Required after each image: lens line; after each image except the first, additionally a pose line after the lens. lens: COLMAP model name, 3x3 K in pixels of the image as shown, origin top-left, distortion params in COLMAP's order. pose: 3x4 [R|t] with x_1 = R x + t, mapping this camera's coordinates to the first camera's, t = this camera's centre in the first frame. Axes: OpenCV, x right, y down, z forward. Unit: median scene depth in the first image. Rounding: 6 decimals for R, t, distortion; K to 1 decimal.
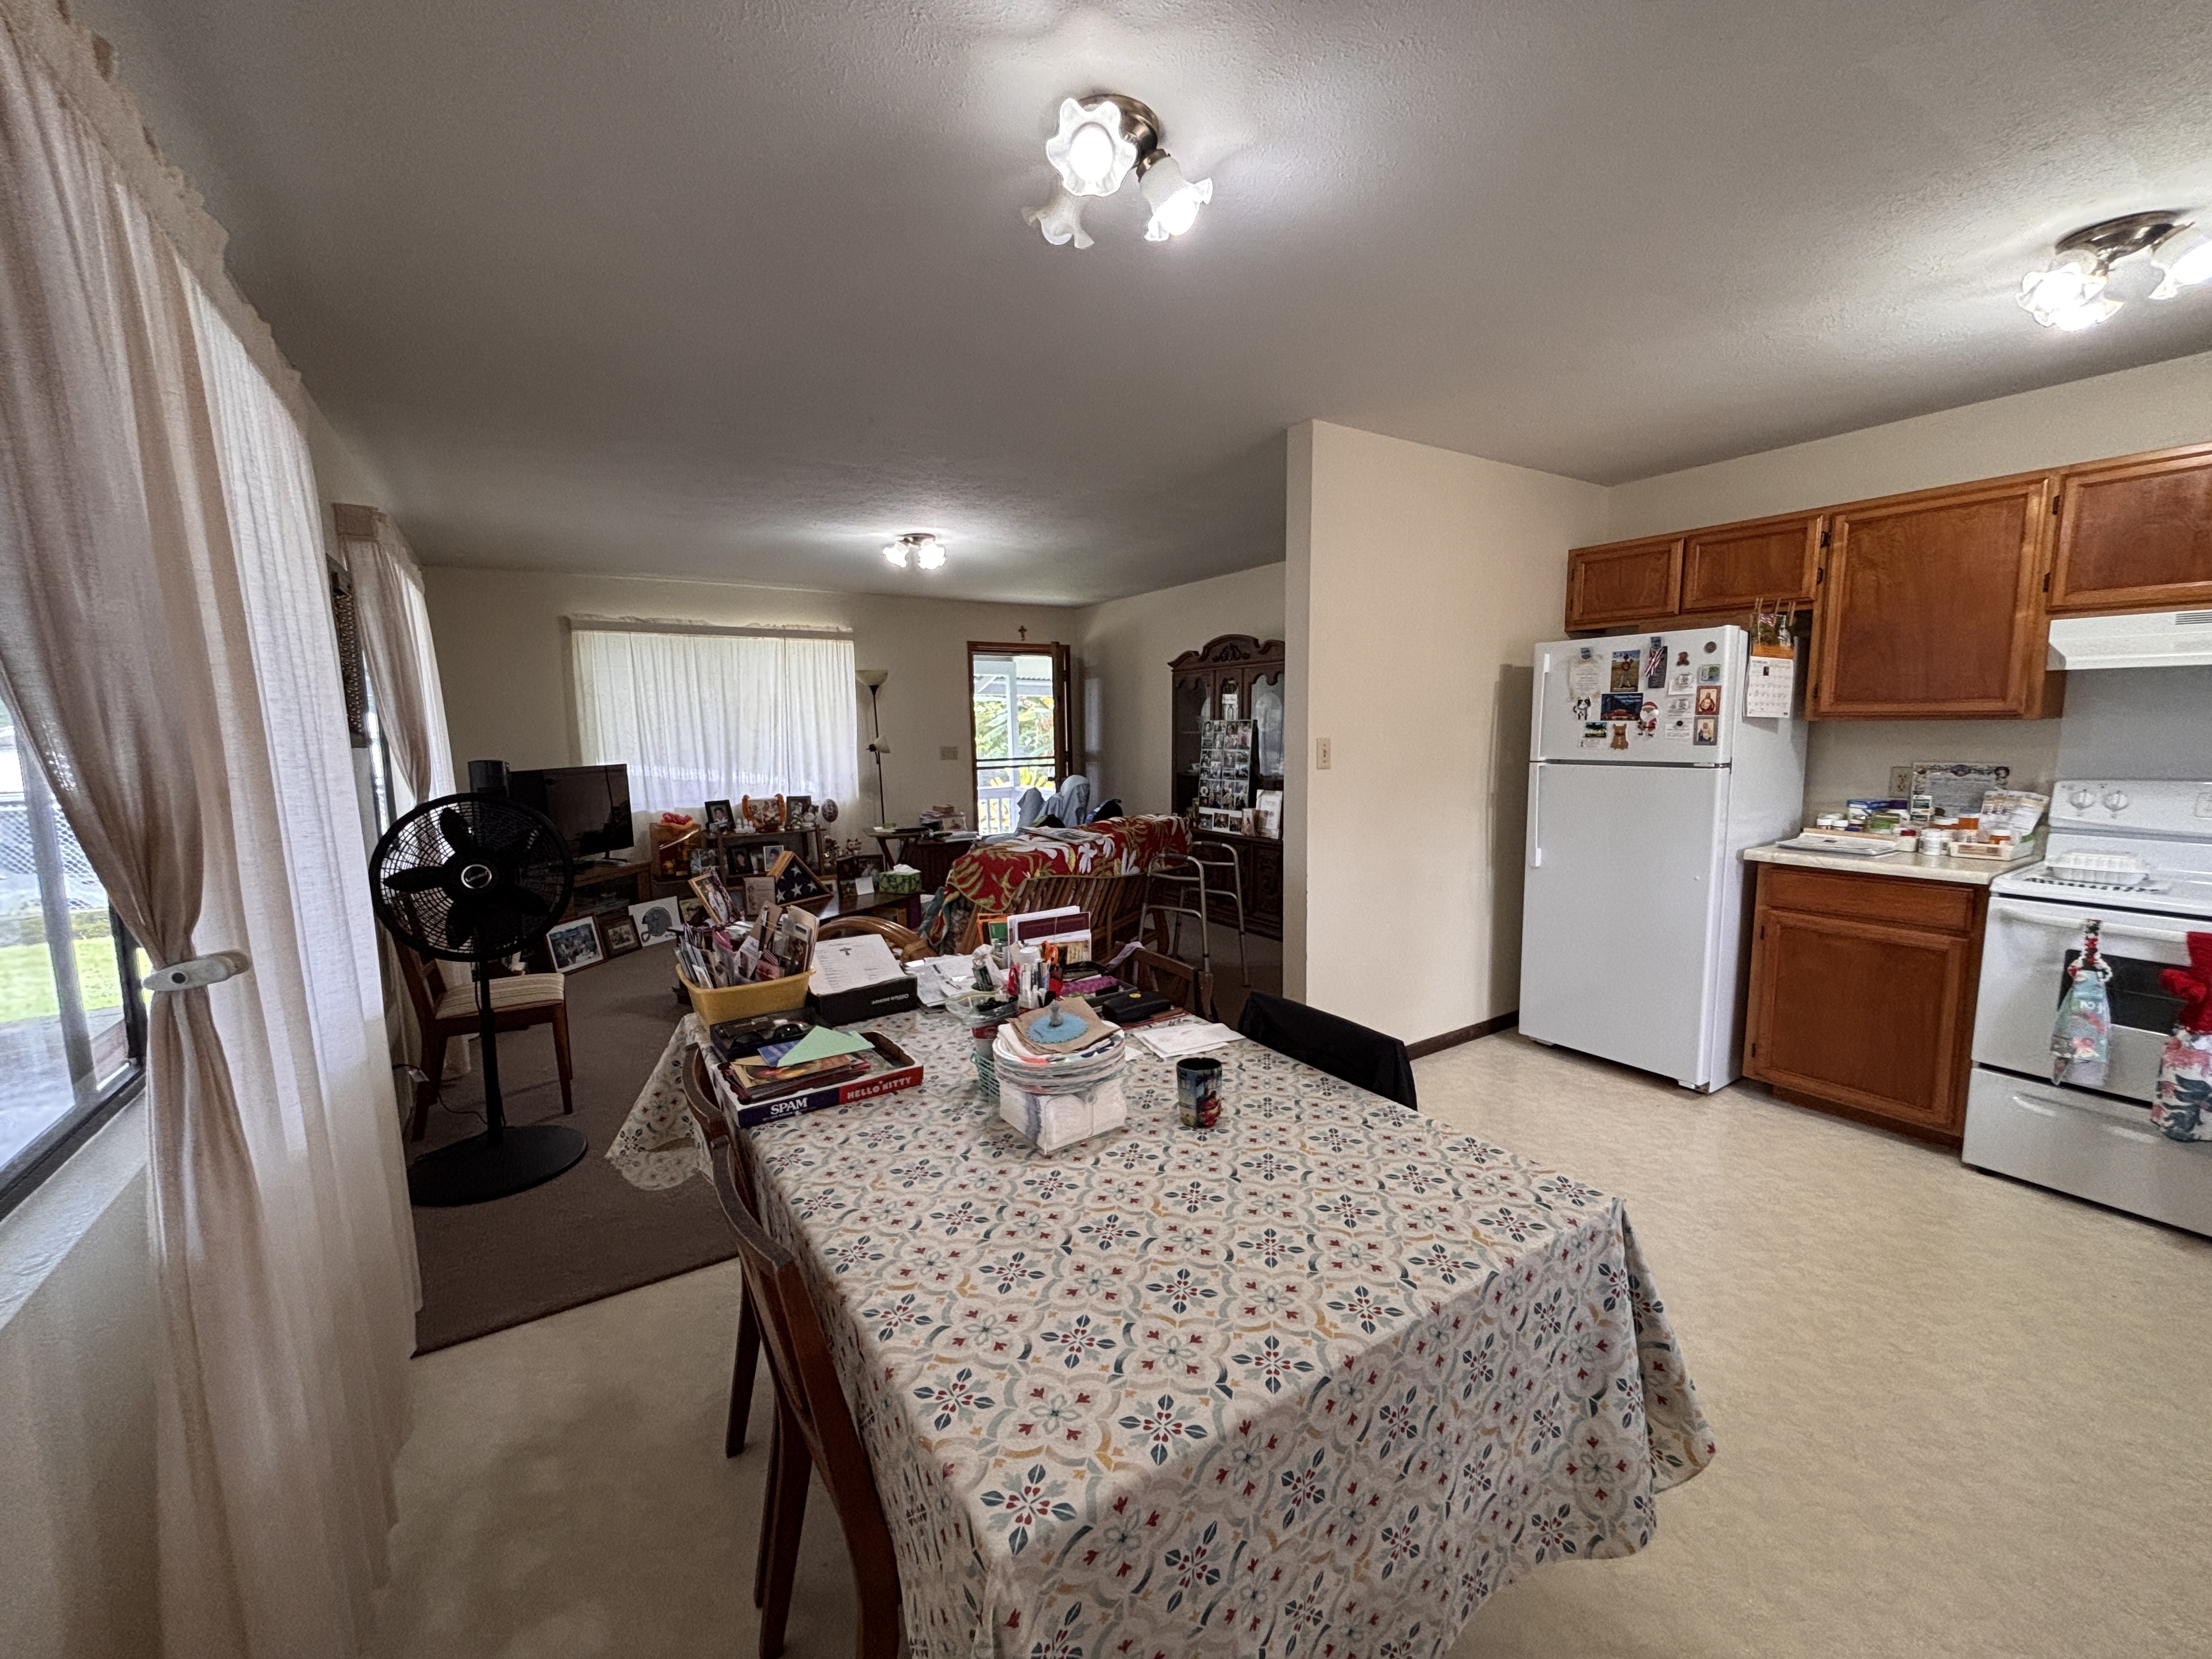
lens RADIAL K [[891.4, 0, 1082.9], [0, 891.4, 825.7], [0, 0, 1]] dist [-0.002826, -0.000465]
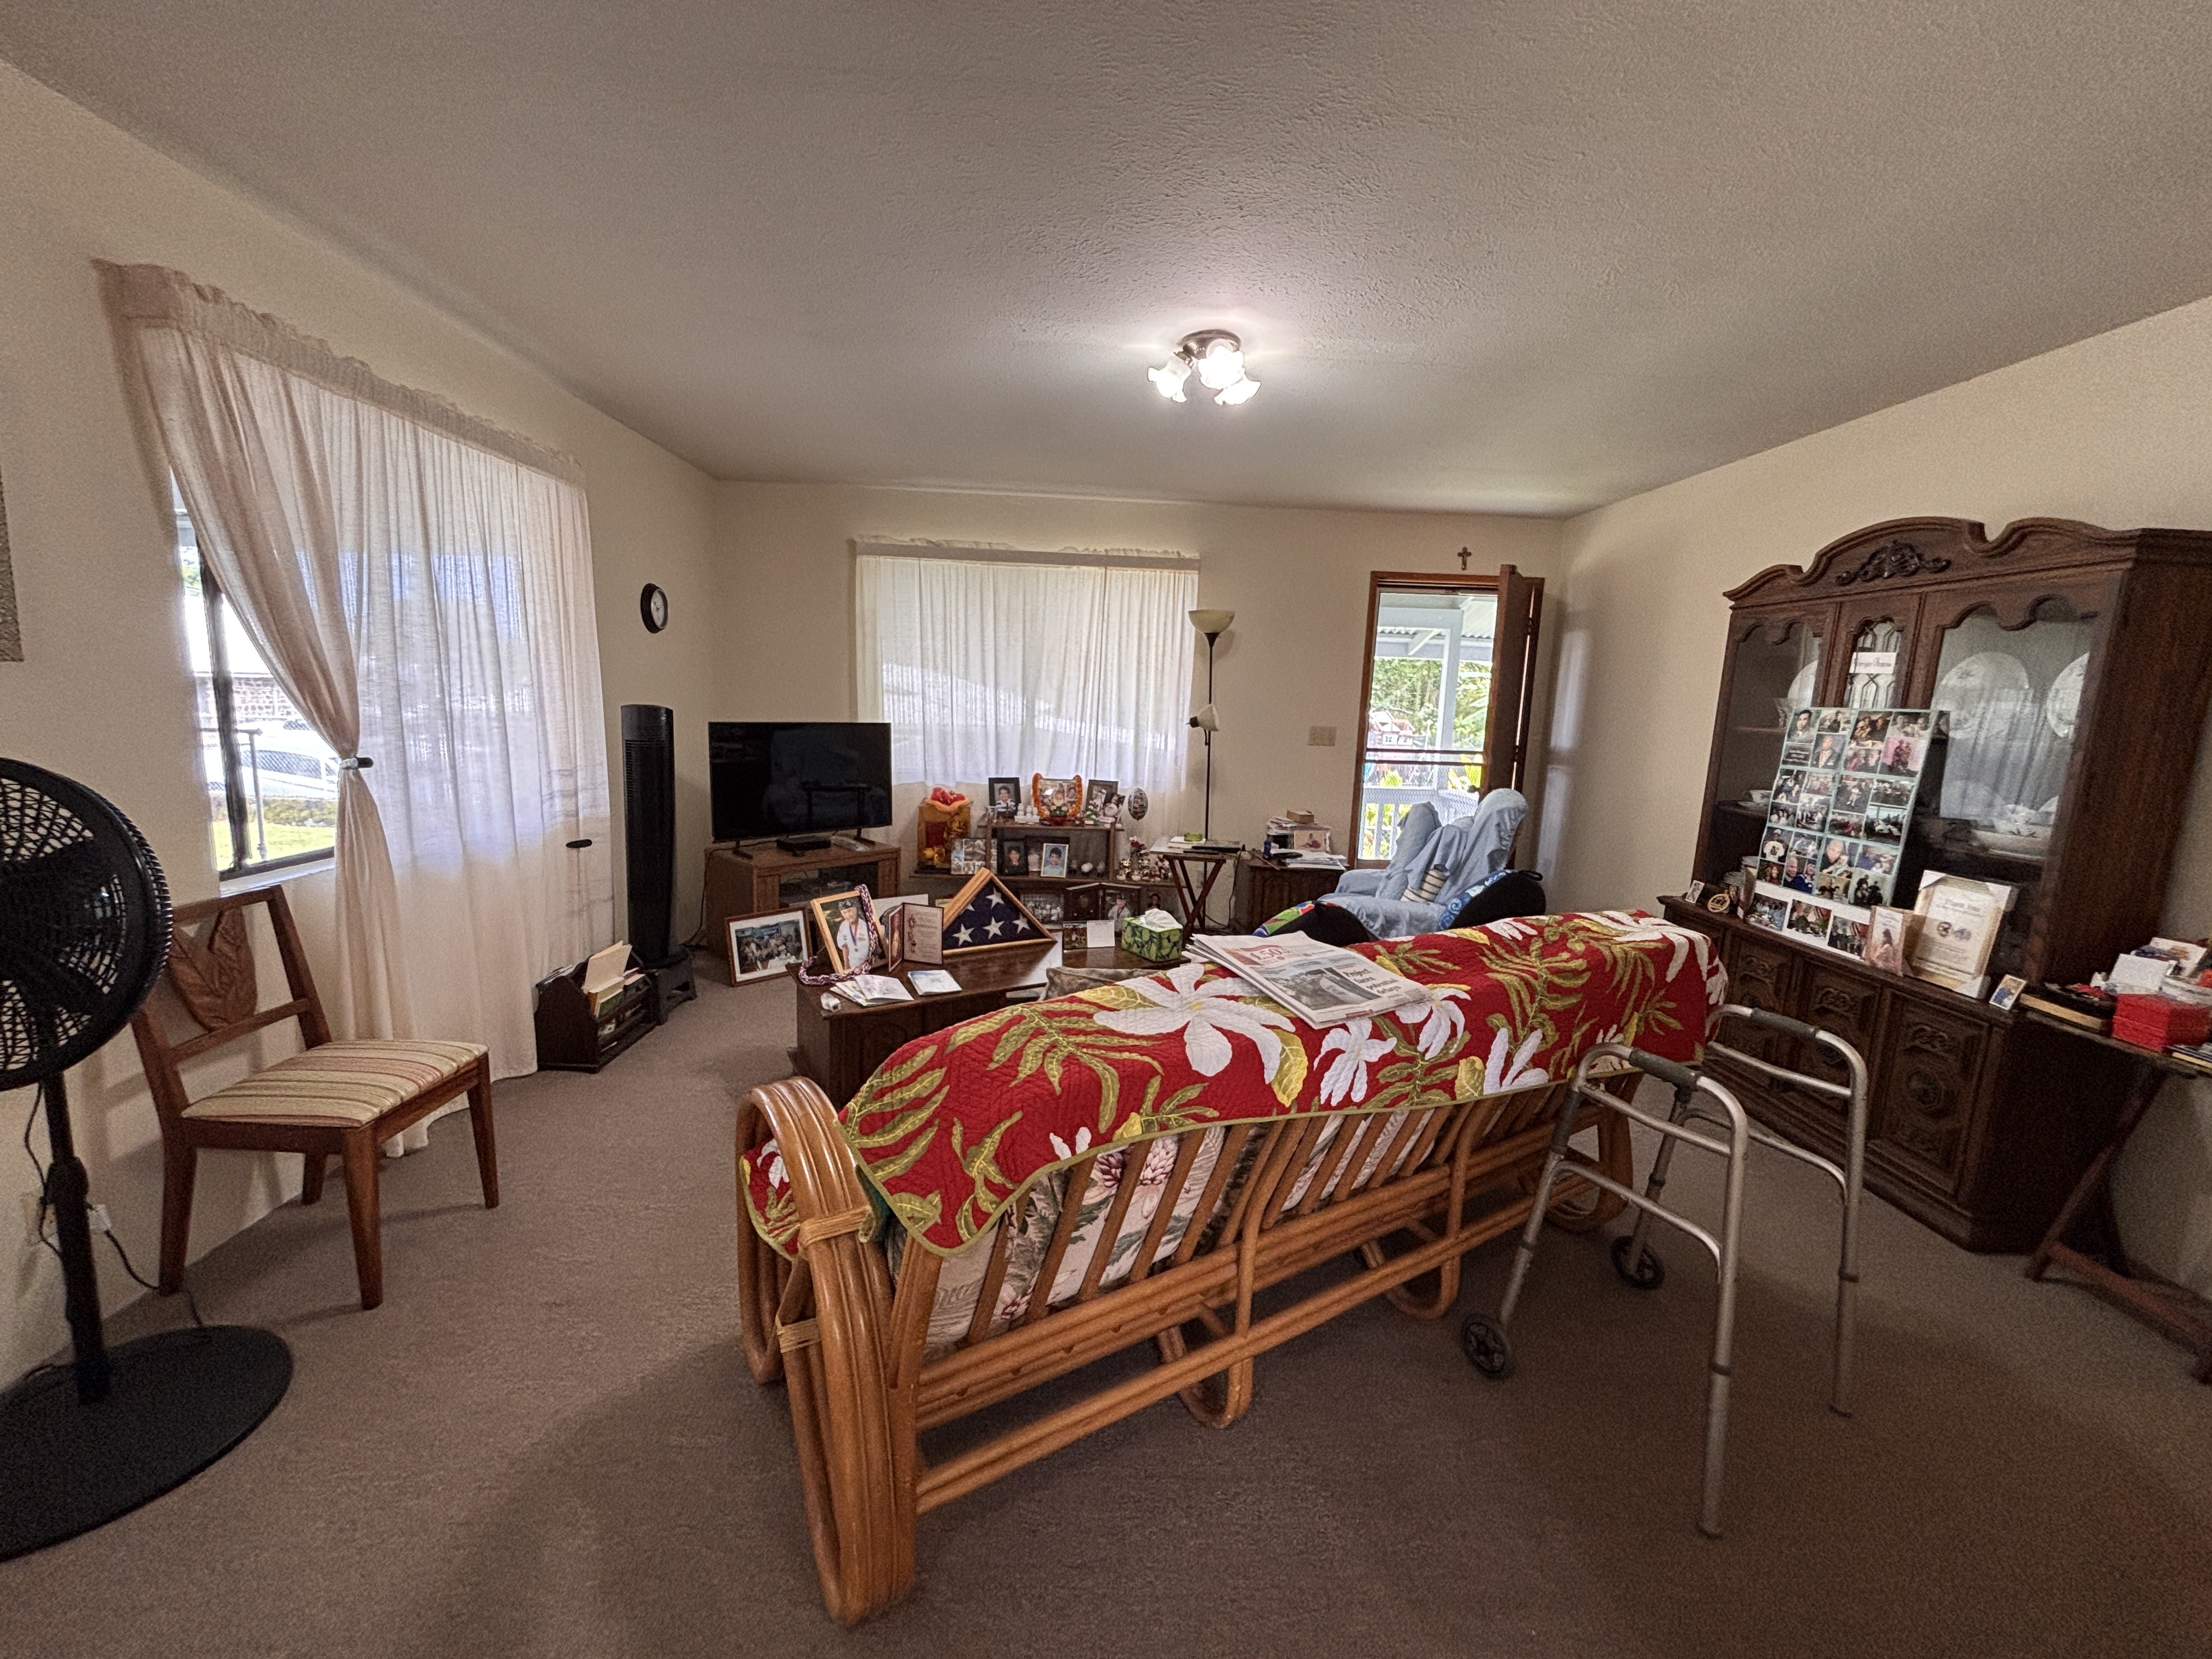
lens RADIAL K [[877.2, 0, 1108.3], [0, 877.2, 825.7], [0, 0, 1]] dist [0.000217, -0.000564]
pose [[0.870393, 0.118704, -0.477834, 0.073415], [-0.104671, 0.992929, 0.056002, -0.065646], [0.481103, 0.001271, 0.876663, 0.636036]]
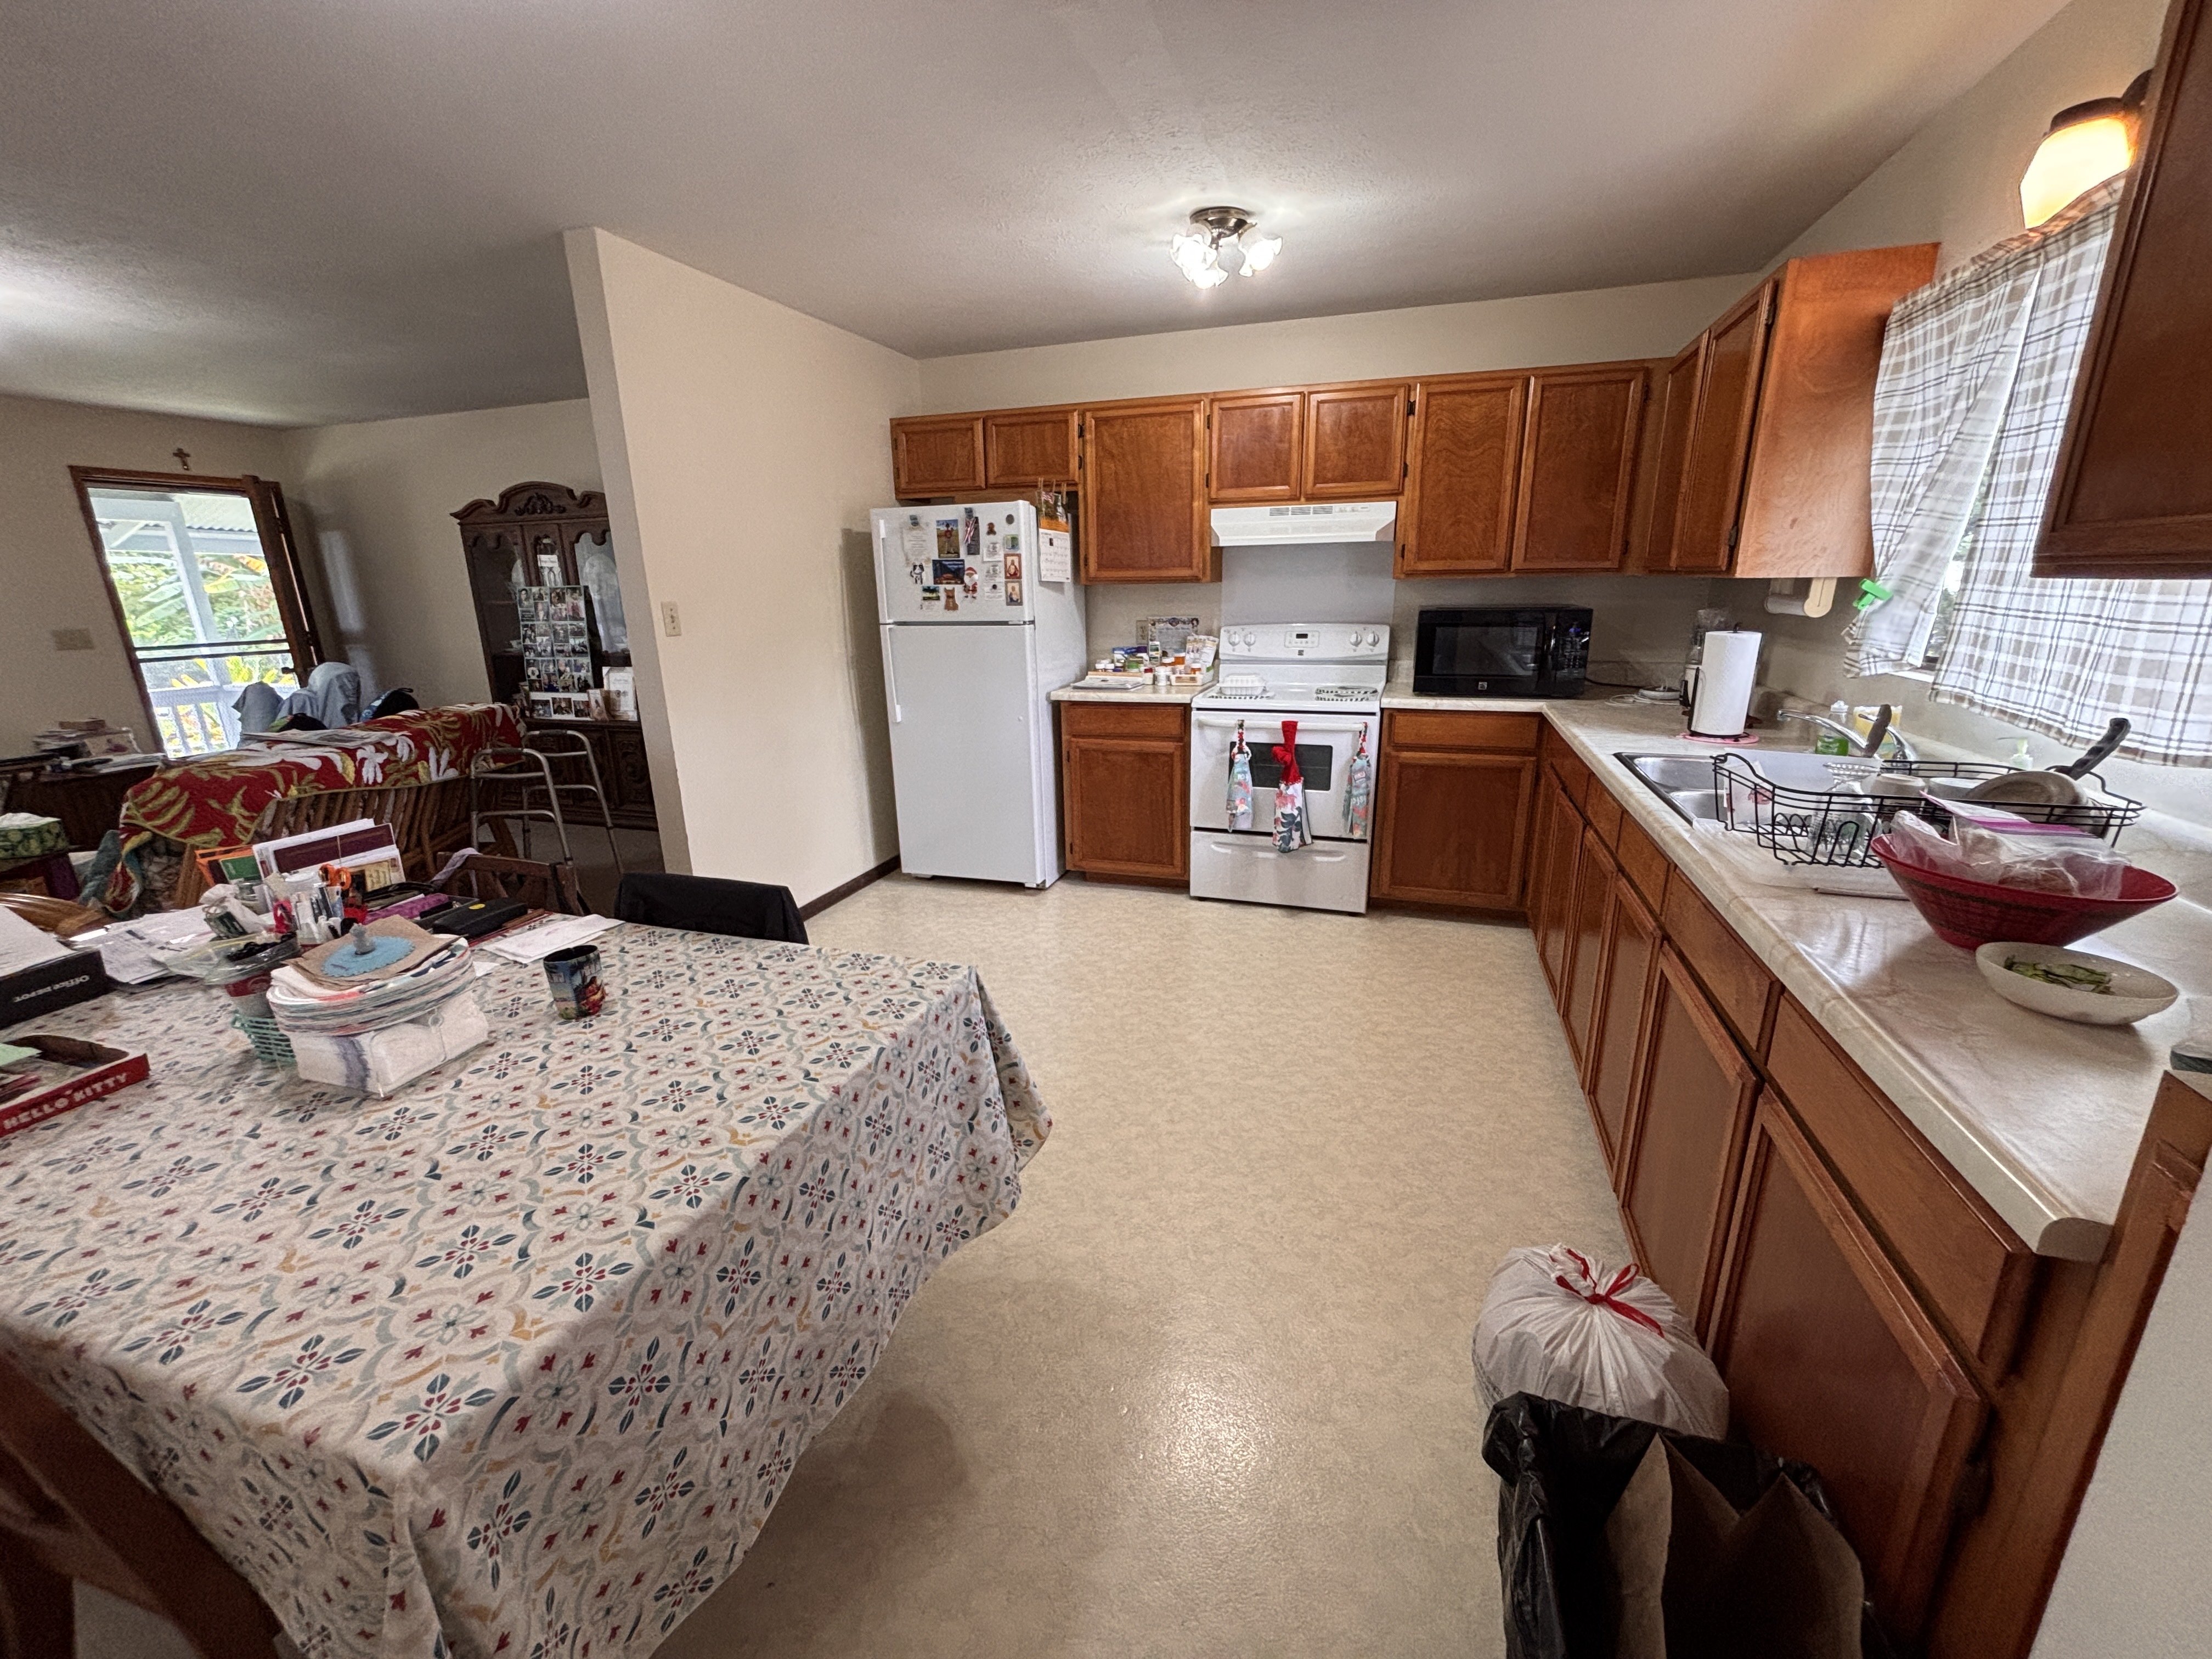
lens RADIAL K [[897.8, 0, 1109.9], [0, 897.8, 828.6], [0, 0, 1]] dist [0.002865, 0.000086]
pose [[0.765410, -0.170507, 0.620544, 0.000158], [0.081281, 0.982154, 0.169611, 0.009913], [-0.638389, -0.079383, 0.765610, -0.026254]]
